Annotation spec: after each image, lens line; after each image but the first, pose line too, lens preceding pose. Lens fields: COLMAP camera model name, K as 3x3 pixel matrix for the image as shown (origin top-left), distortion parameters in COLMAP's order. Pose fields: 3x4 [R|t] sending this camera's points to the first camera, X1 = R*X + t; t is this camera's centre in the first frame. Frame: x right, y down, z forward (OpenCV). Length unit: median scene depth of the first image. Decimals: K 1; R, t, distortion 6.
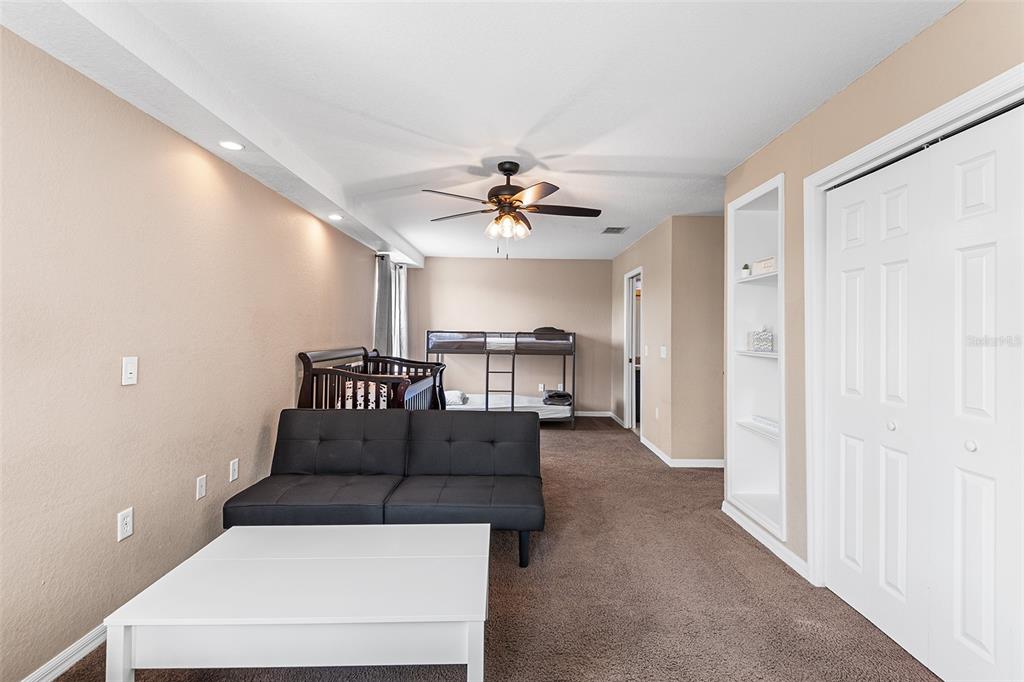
lens RADIAL K [[468.5, 0, 509.6], [0, 468.5, 330.4], [0, 0, 1]] dist [-0.000902, -0.009186]
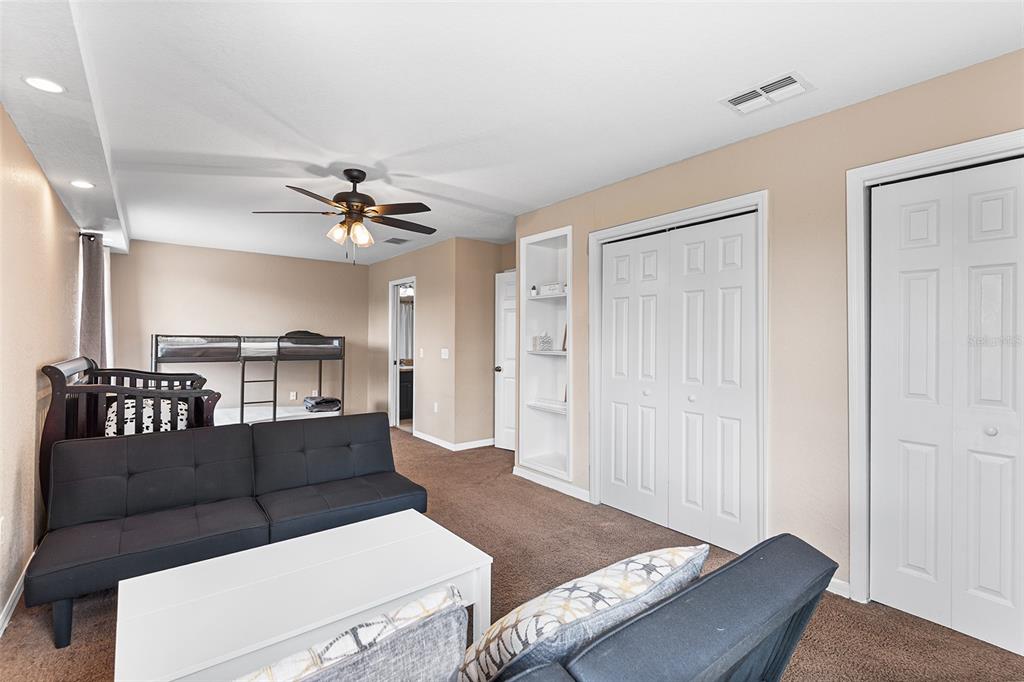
lens RADIAL K [[468.5, 0, 517.2], [0, 468.5, 342.3], [0, 0, 1]] dist [-0.000902, -0.009186]
pose [[0.783123, -0.009547, 0.621794, -0.318221], [-0.001861, 0.999842, 0.017696, -0.003121], [-0.621864, -0.015015, 0.782981, -0.016590]]
